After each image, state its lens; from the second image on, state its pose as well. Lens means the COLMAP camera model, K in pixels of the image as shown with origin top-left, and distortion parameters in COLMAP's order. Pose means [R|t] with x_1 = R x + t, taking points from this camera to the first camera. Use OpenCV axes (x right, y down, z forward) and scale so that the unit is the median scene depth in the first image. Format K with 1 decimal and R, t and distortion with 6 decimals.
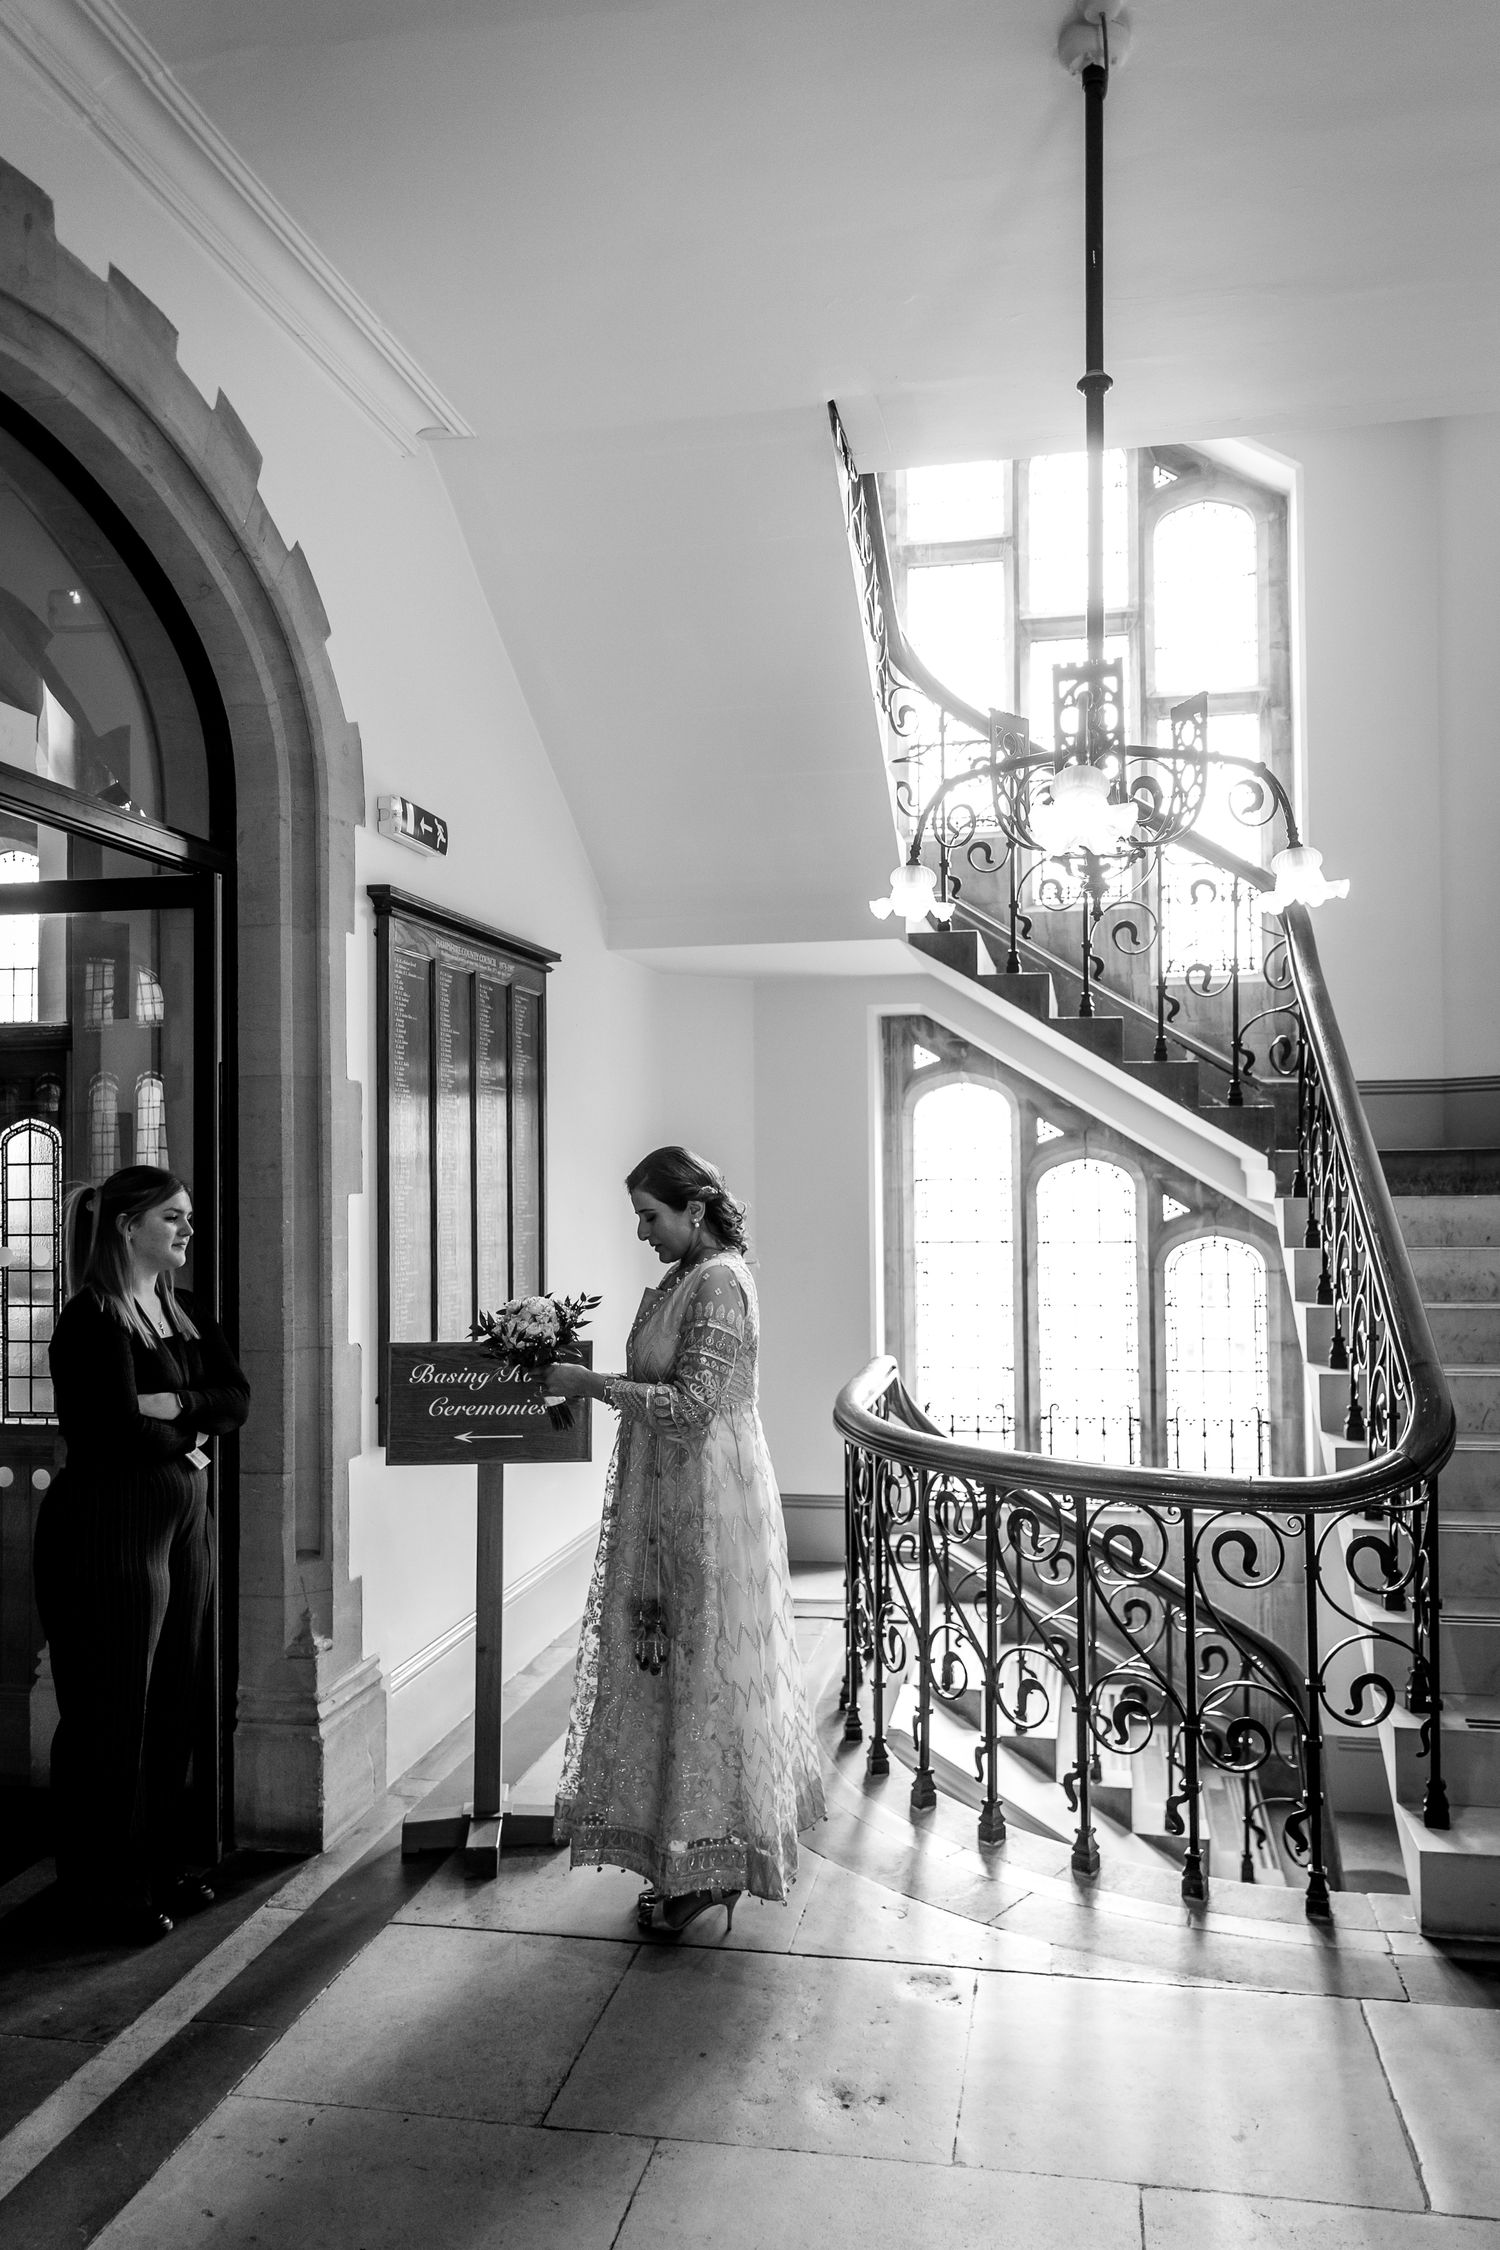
lens RADIAL K [[1662.2, 0, 750.0], [0, 1662.2, 1125.0], [0, 0, 1]] dist [0.021246, -0.004863]
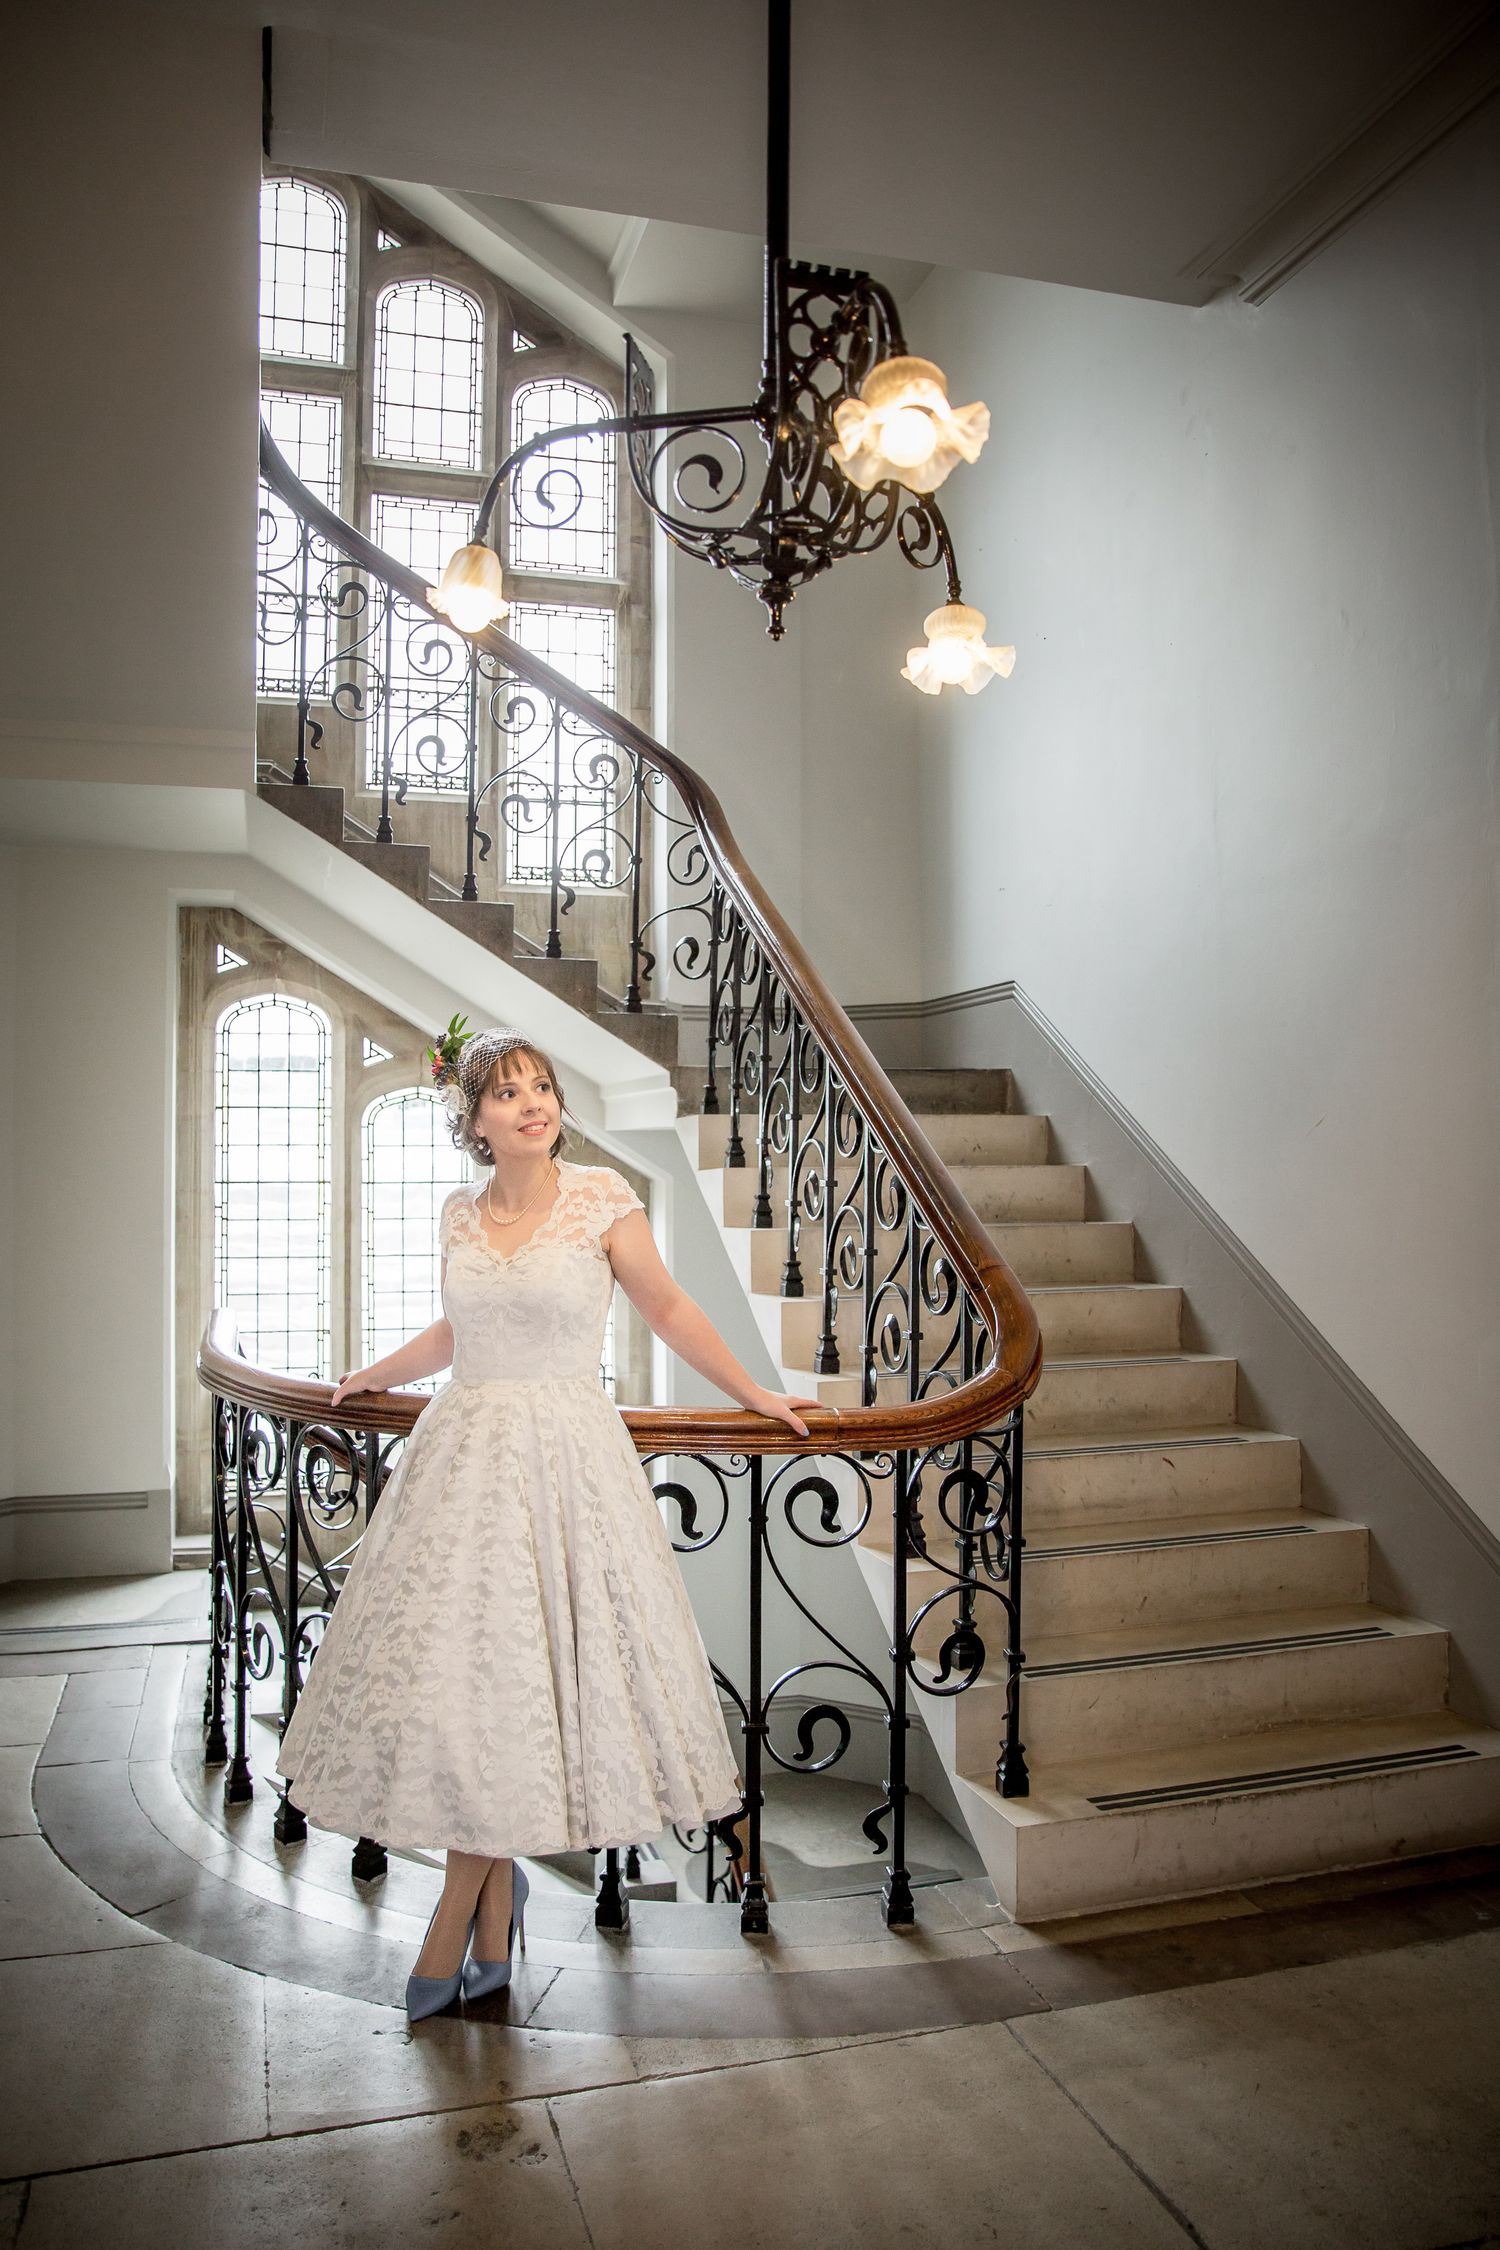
lens RADIAL K [[1683.2, 0, 750.0], [0, 1683.2, 1125.0], [0, 0, 1]] dist [-0.112861, 0.066770]
pose [[0.882931, 0.022027, 0.468987, -0.054688], [-0.024866, 0.999691, -0.000138, 0.036205], [-0.468845, -0.011540, 0.883205, 0.148223]]
